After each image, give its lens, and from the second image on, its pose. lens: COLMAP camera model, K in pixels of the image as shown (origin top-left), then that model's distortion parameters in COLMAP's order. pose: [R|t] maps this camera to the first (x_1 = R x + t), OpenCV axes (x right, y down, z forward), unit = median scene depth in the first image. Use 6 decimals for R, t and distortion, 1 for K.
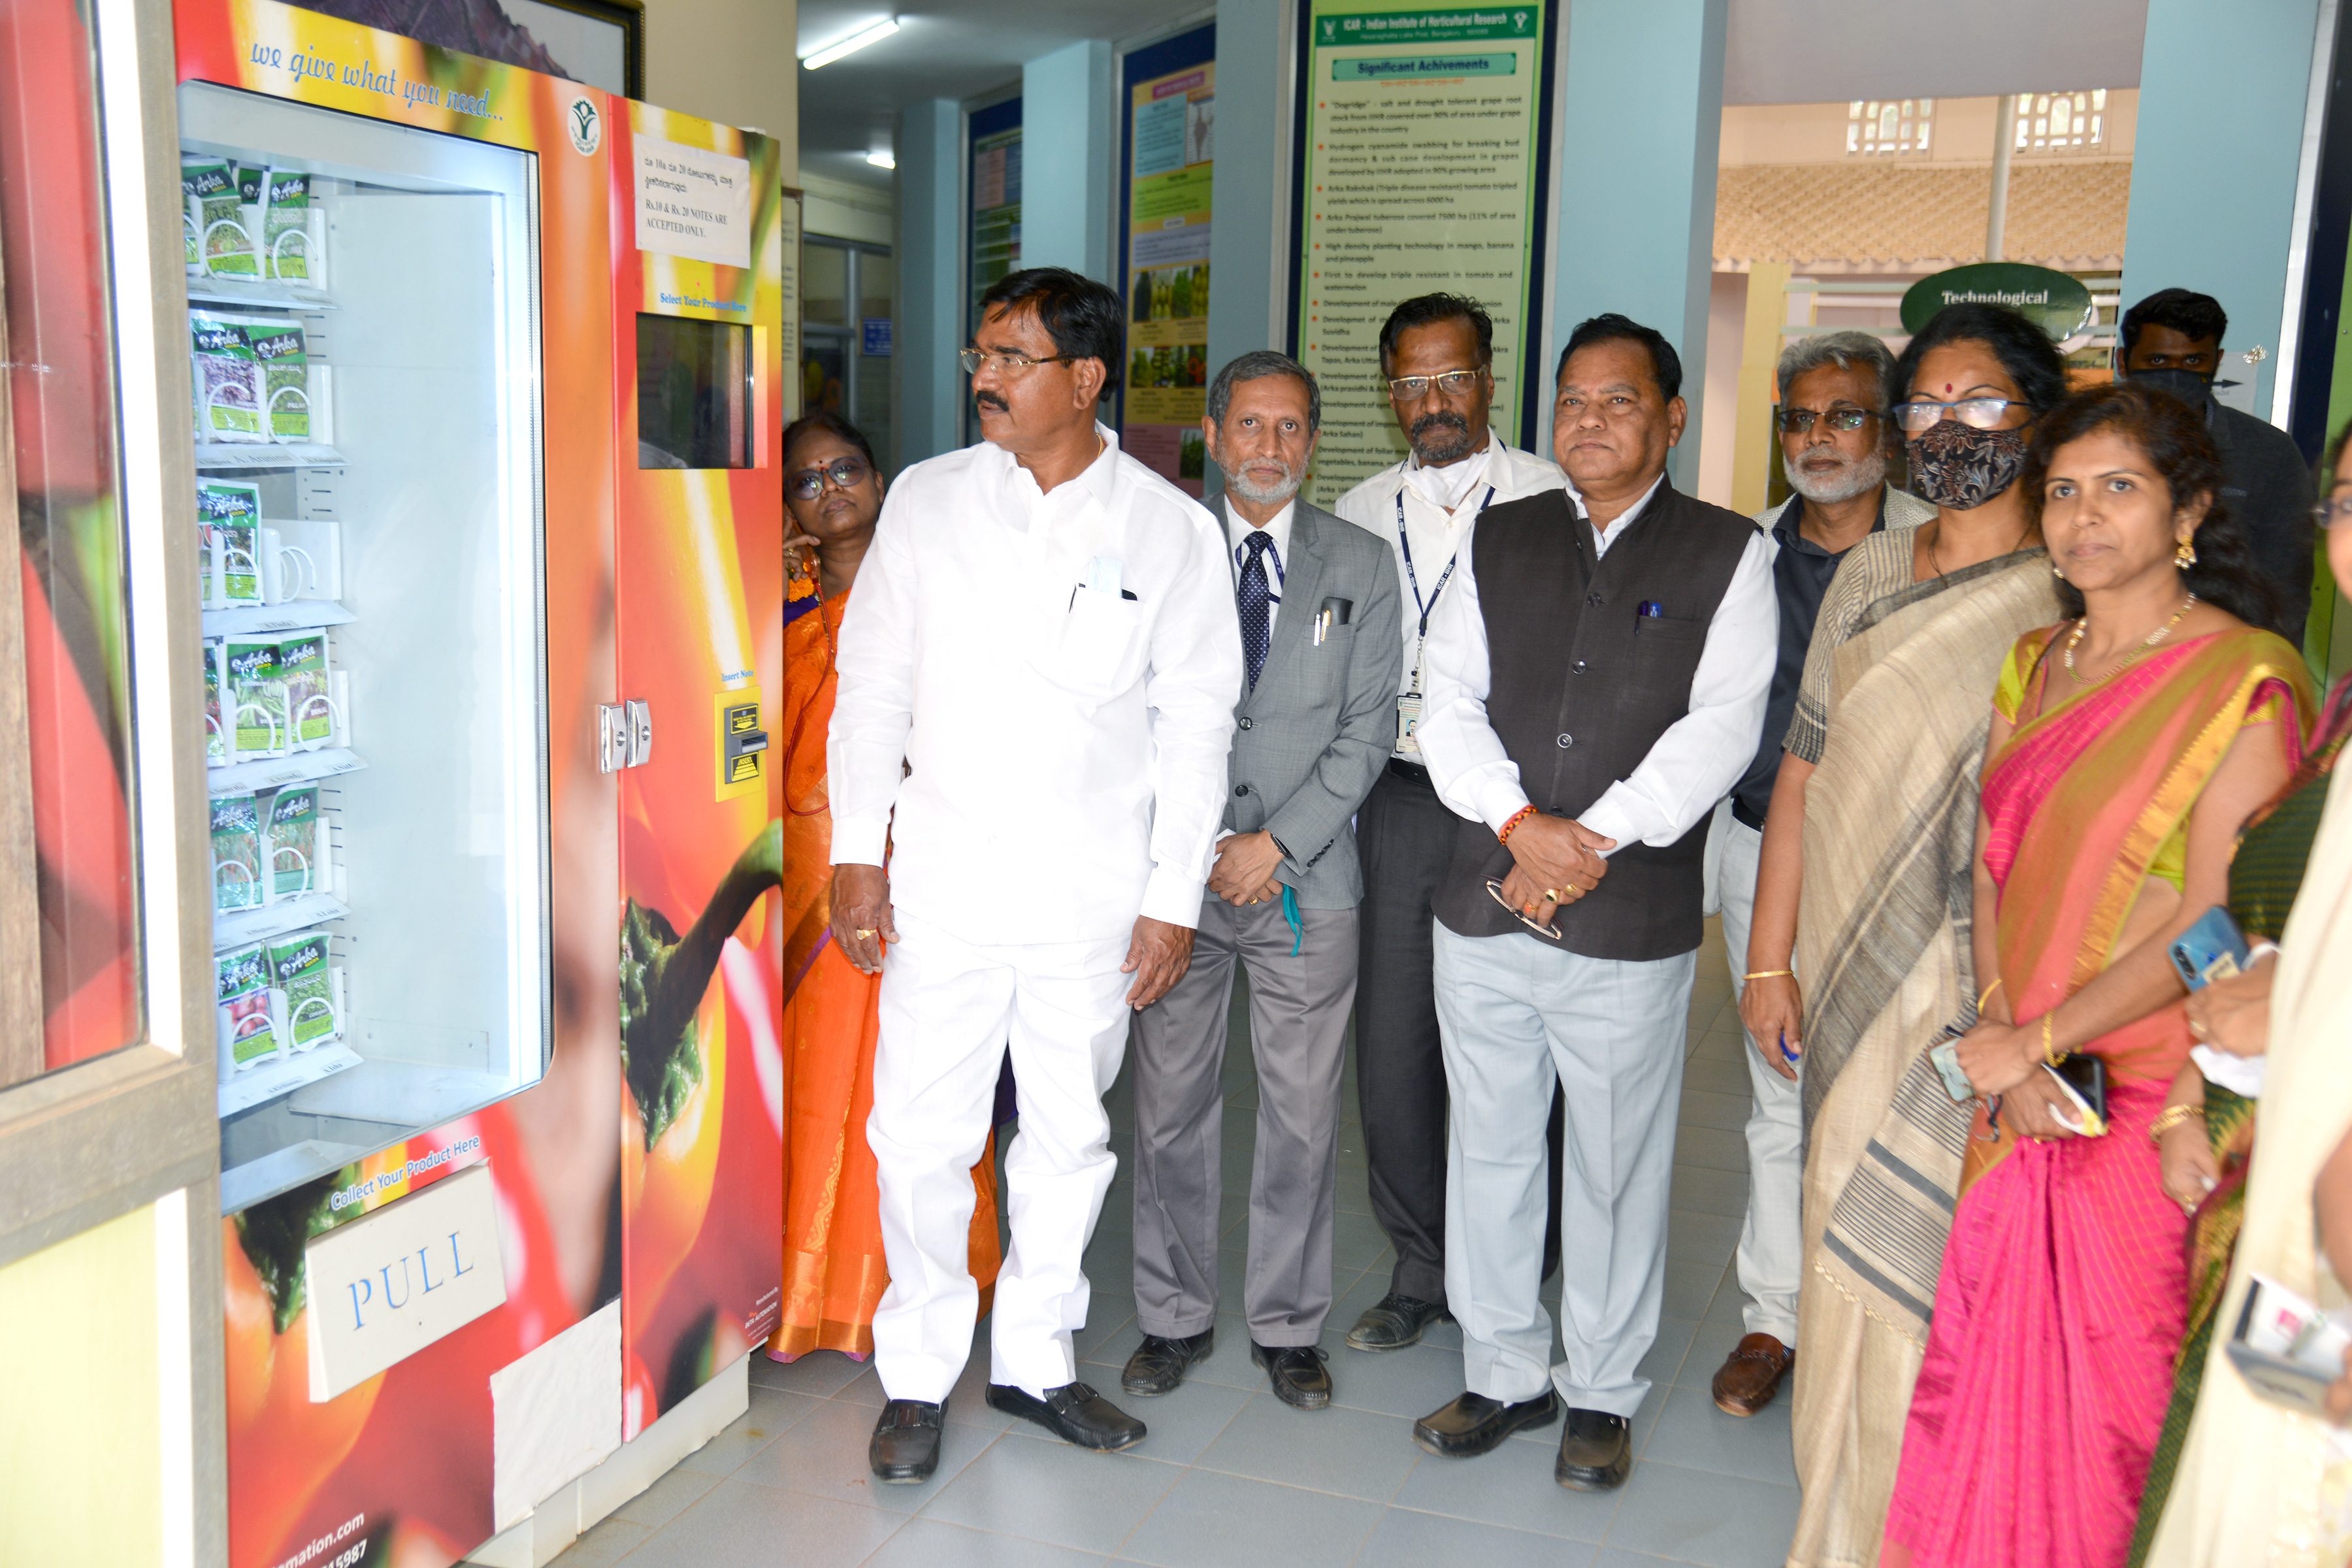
lens RADIAL K [[2330.7, 0, 1175.3], [0, 2330.7, 784.4], [0, 0, 1]] dist [0.078641, 0.000000]
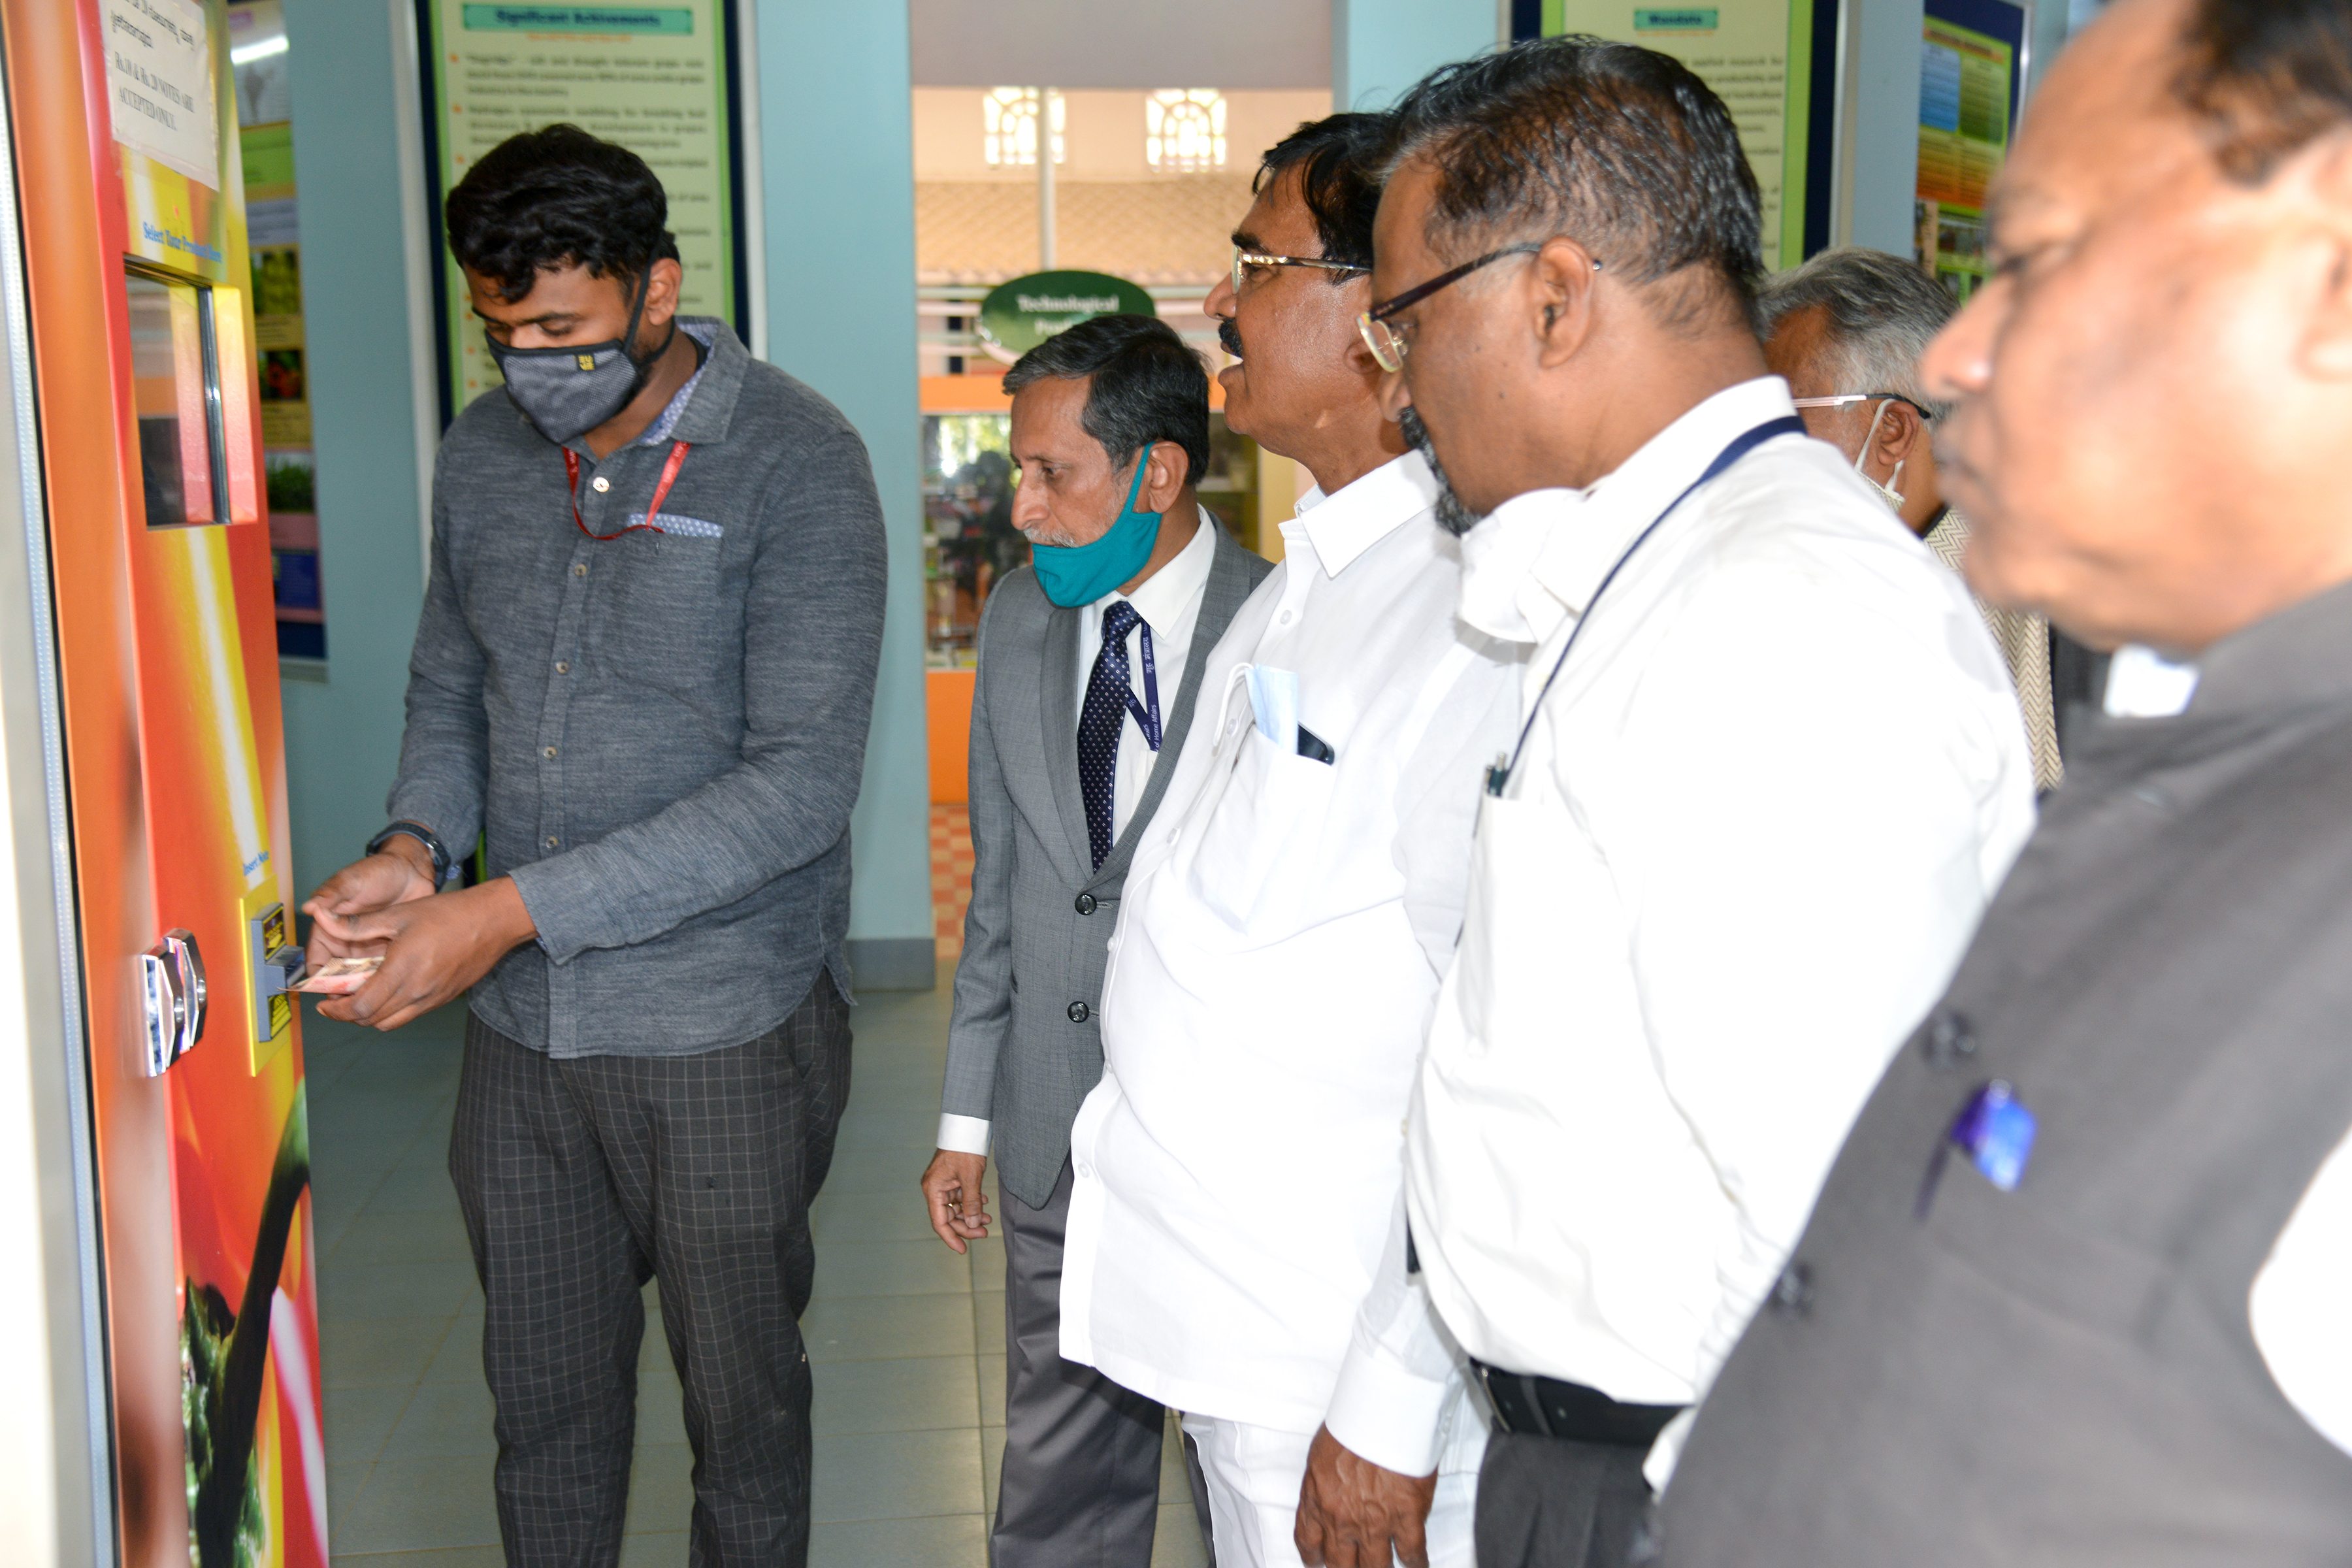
lens RADIAL K [[2330.7, 0, 1176.6], [0, 2330.7, 789.9], [0, 0, 1]] dist [0.078641, 0.000000]
pose [[0.892946, -0.093038, 0.440444, -0.104144], [0.095110, 0.995314, 0.017423, -0.022882], [-0.440001, 0.026333, 0.897611, 0.148035]]
